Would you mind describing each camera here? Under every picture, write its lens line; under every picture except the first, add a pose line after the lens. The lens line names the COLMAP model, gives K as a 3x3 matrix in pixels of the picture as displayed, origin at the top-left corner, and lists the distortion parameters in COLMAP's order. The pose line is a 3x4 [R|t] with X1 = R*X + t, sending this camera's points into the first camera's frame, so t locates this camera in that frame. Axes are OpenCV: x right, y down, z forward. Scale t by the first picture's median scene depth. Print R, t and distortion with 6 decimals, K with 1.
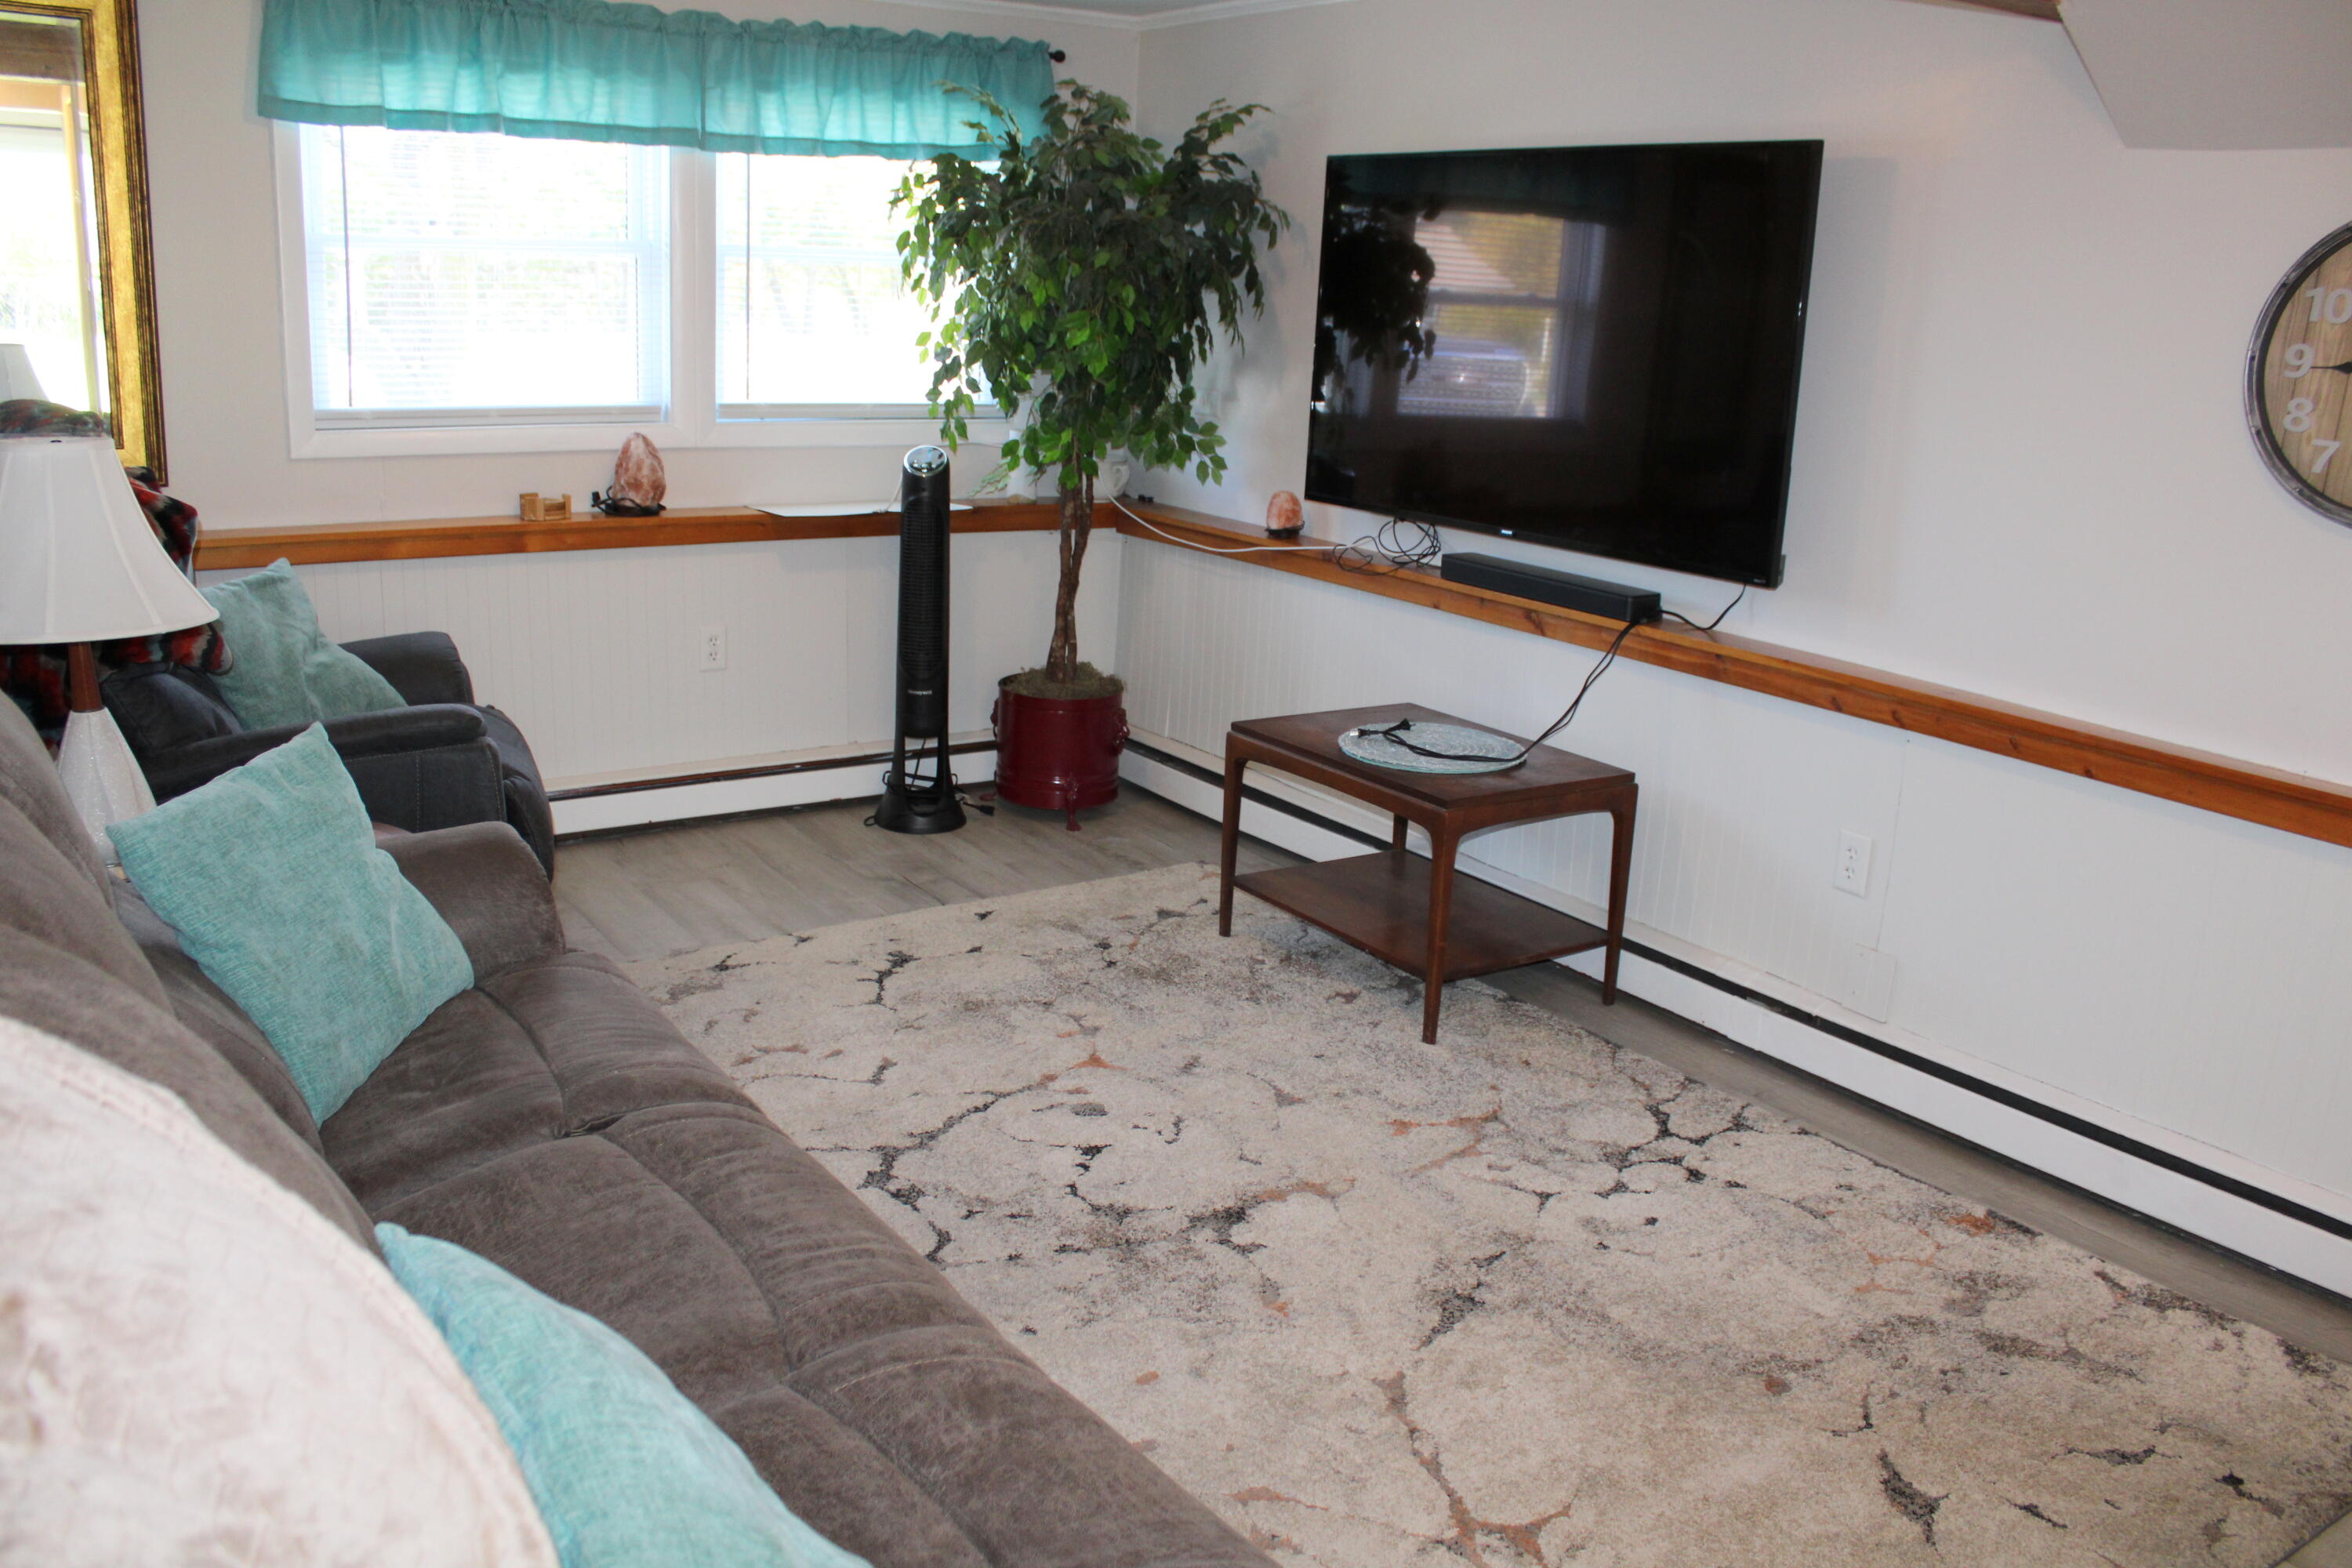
lens RADIAL K [[1900.3, 0, 1221.1], [0, 1900.3, 781.2], [0, 0, 1]] dist [-0.076356, 0.005283]
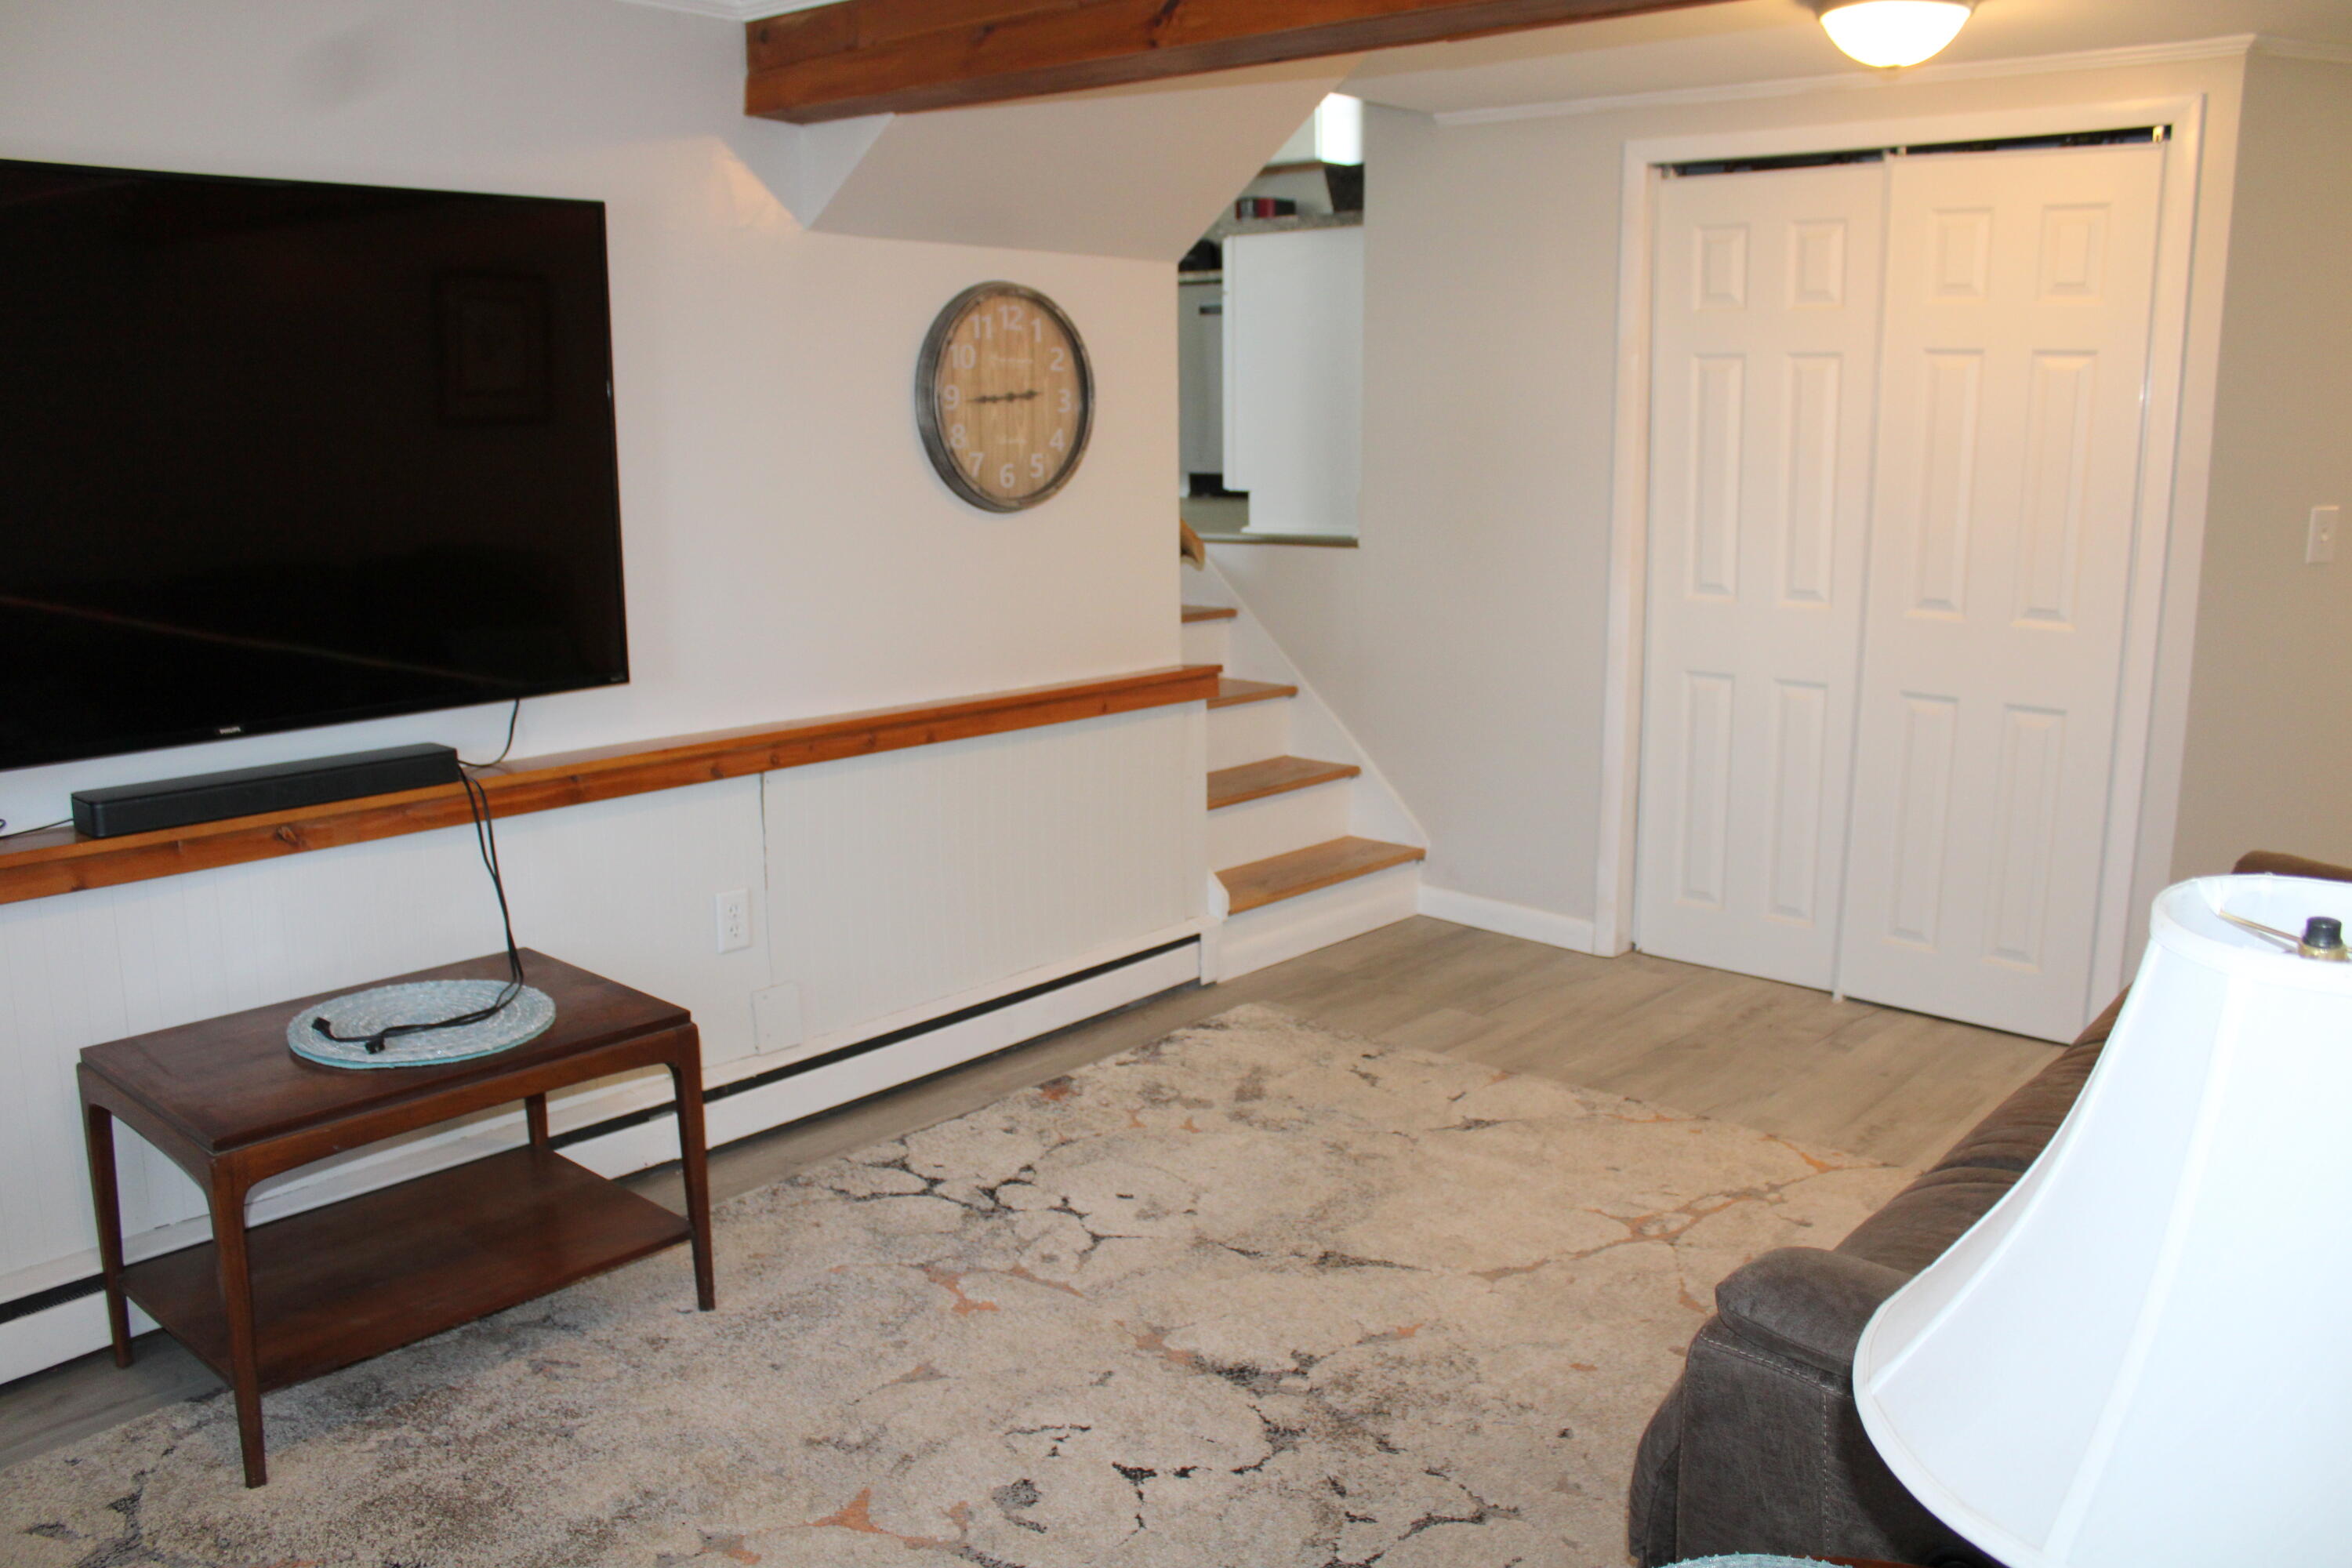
lens RADIAL K [[1900.3, 0, 1221.1], [0, 1900.3, 781.2], [0, 0, 1]] dist [-0.076356, 0.005283]
pose [[-0.223609, -0.246688, 0.942944, -0.760801], [0.234645, 0.925363, 0.297732, -0.306470], [-0.946013, 0.287833, -0.149036, 1.012579]]
